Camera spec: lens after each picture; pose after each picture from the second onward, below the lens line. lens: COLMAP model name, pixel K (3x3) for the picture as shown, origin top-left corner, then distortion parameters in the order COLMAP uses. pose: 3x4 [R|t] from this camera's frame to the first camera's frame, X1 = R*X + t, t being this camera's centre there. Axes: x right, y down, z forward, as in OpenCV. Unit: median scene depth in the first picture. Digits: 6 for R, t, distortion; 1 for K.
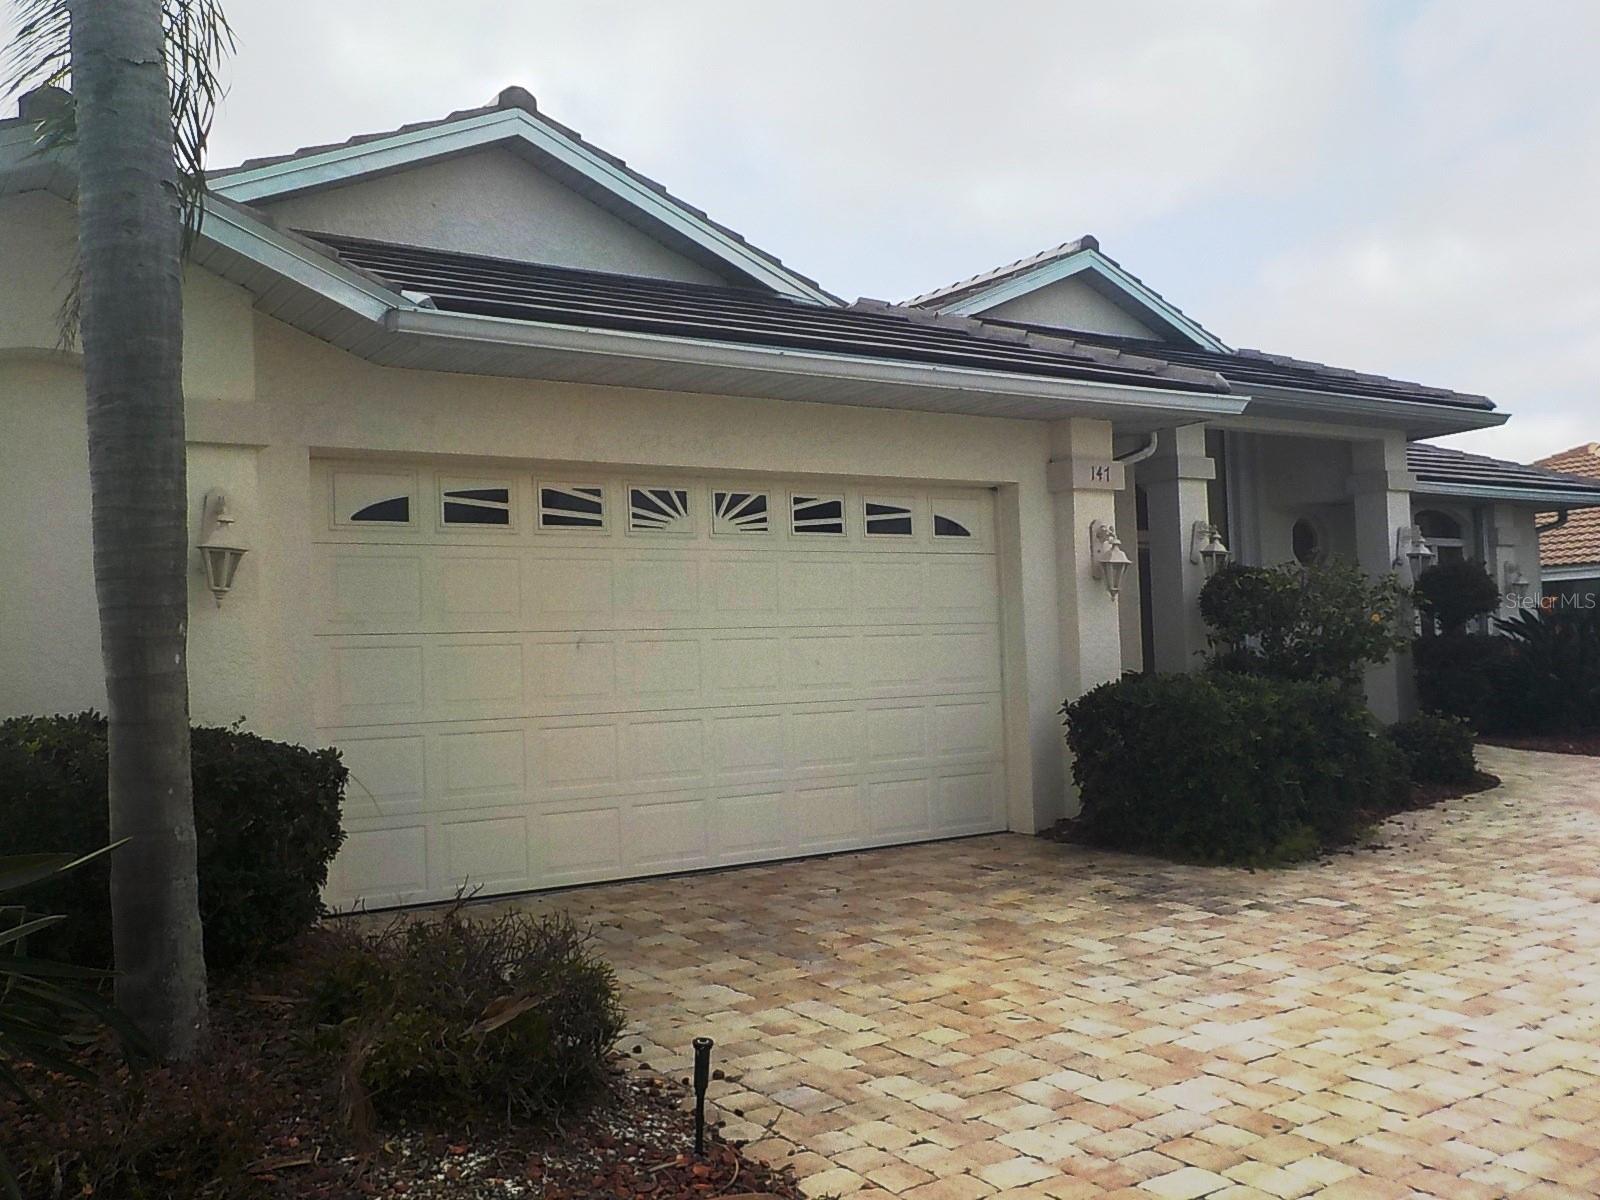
lens RADIAL K [[1486.2, 0, 801.0], [0, 1486.2, 598.3], [0, 0, 1]] dist [0.013752, 0.000000]
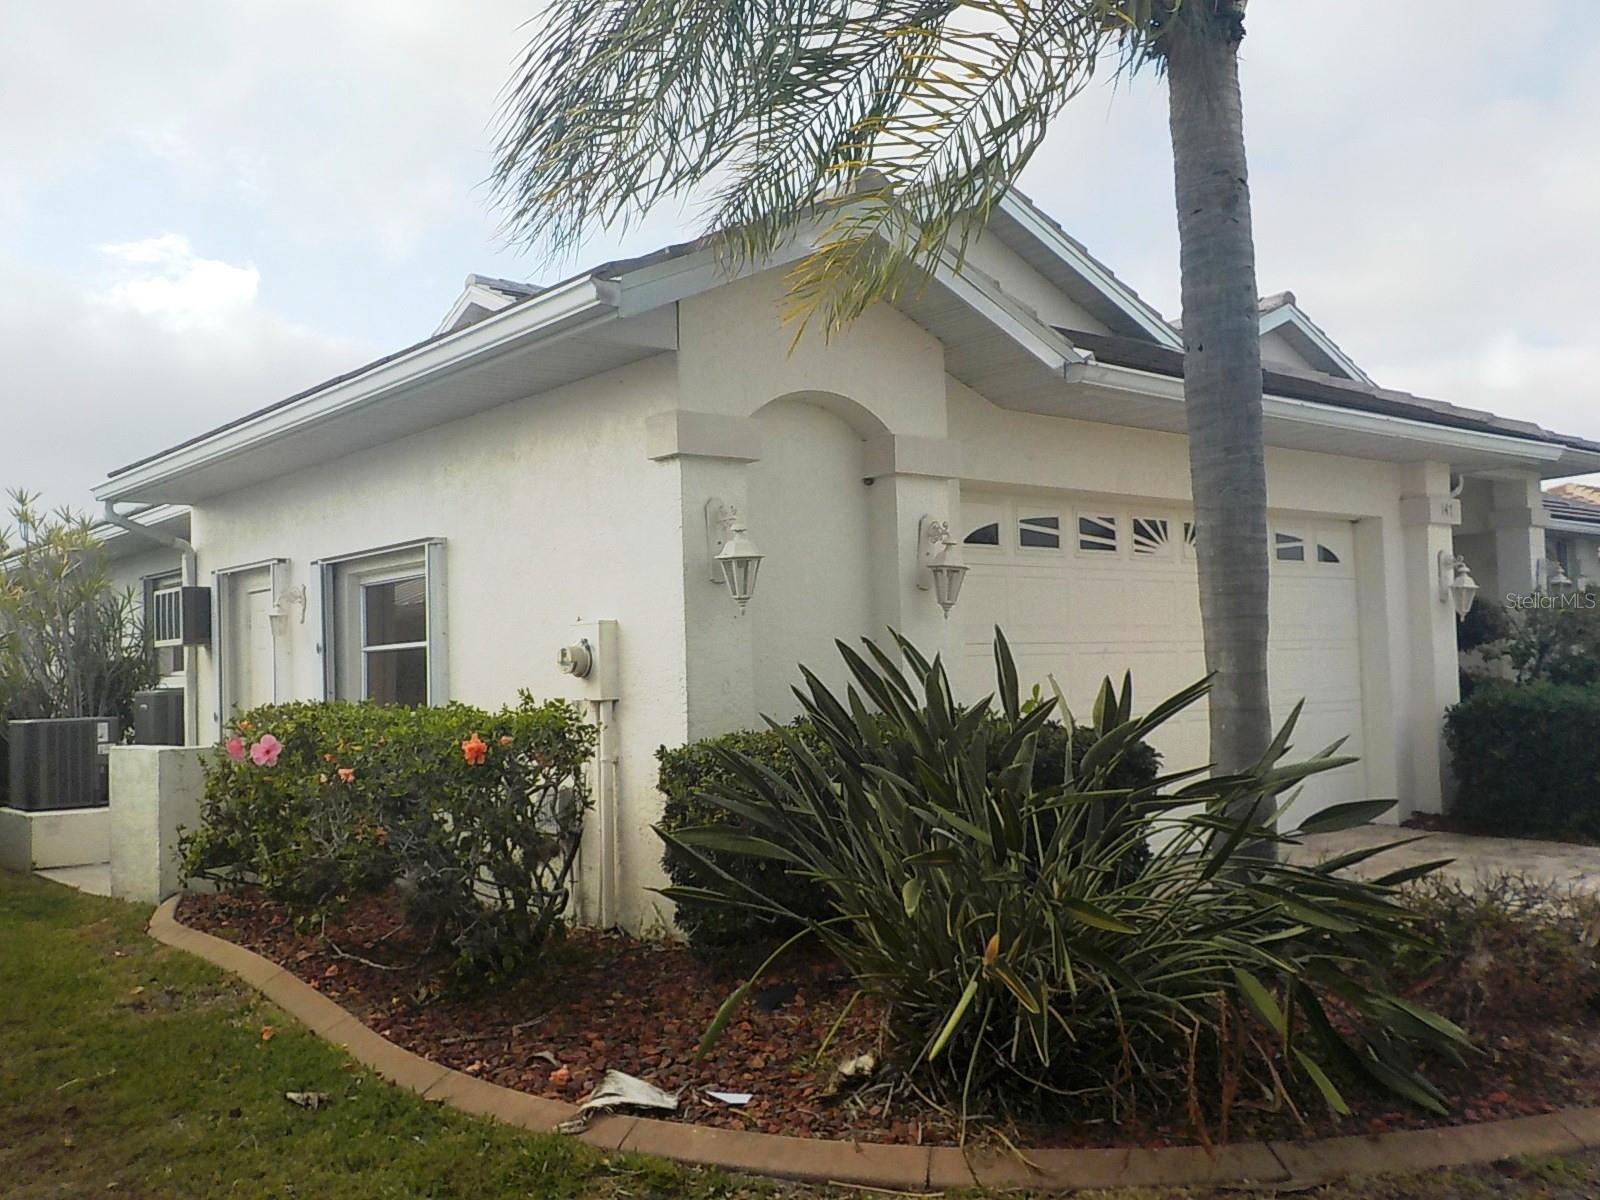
lens RADIAL K [[1486.2, 0, 798.3], [0, 1486.2, 604.4], [0, 0, 1]] dist [0.013752, 0.000000]
pose [[0.993375, 0.010933, 0.114396, -0.488921], [-0.009969, 0.999910, -0.008994, 0.004982], [-0.114484, 0.007794, 0.993395, -0.098472]]
